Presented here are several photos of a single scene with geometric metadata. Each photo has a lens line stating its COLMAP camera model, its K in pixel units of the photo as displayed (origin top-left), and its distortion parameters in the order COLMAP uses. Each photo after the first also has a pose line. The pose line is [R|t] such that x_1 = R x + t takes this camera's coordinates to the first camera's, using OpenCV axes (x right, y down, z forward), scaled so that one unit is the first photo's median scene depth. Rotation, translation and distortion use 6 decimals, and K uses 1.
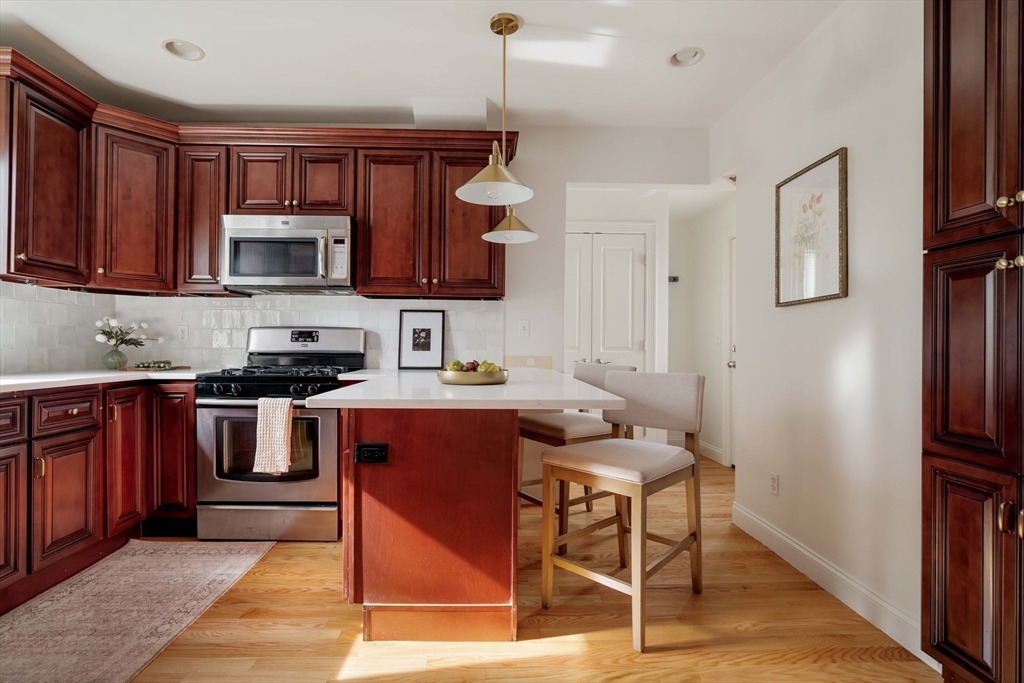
lens RADIAL K [[503.7, 0, 505.7], [0, 503.7, 345.6], [0, 0, 1]] dist [-0.004966, 0.000570]
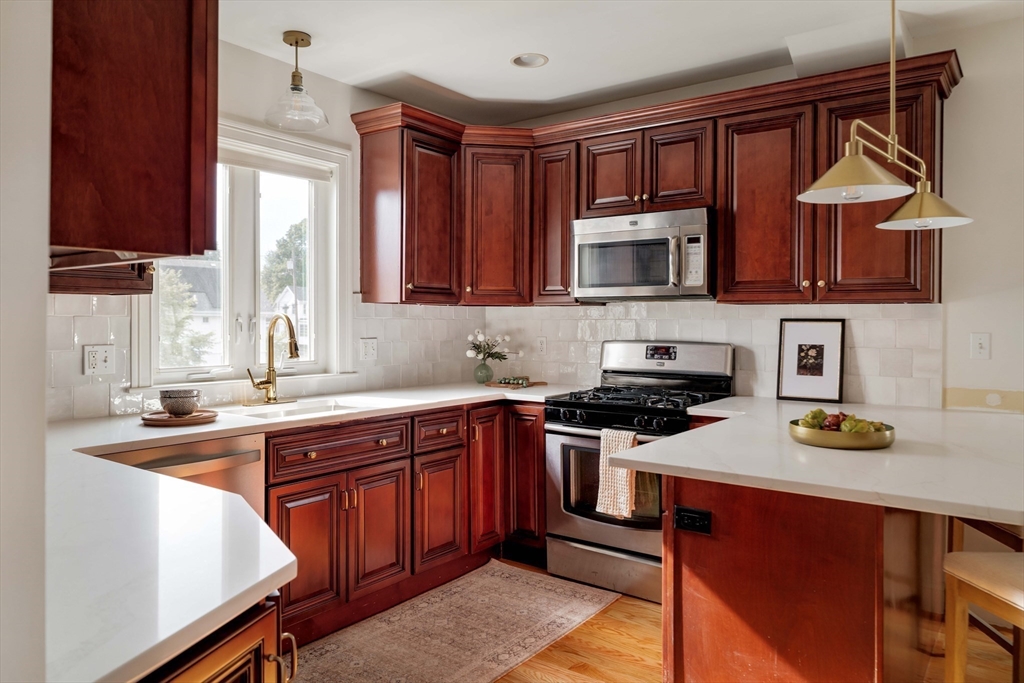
lens RADIAL K [[722.7, 0, 510.5], [0, 722.7, 326.0], [0, 0, 1]] dist [-0.004729, 0.001941]
pose [[0.784662, 0.001052, -0.619923, 0.167193], [0.003154, 0.999979, 0.005689, -0.082422], [0.619915, -0.006419, 0.784642, -0.096388]]
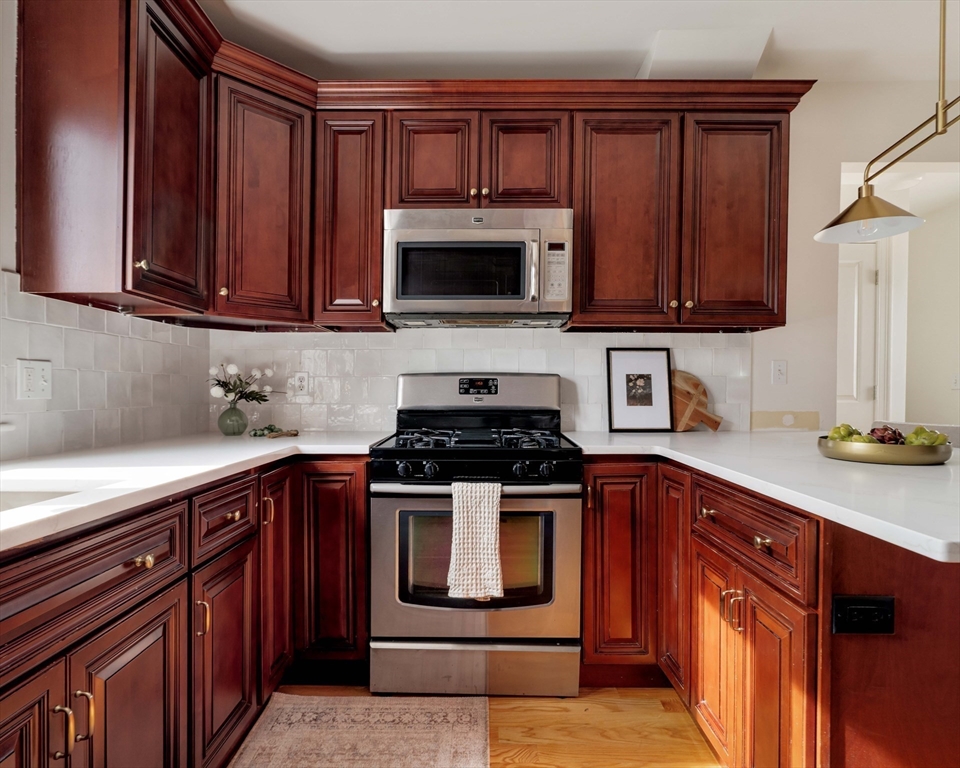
lens RADIAL K [[546.4, 0, 481.6], [0, 546.4, 390.3], [0, 0, 1]] dist [-0.010919, 0.005051]
pose [[0.999458, -0.005852, -0.032409, -0.438383], [0.005964, 0.999977, 0.003363, -0.018174], [0.032388, -0.003554, 0.999469, 0.282375]]
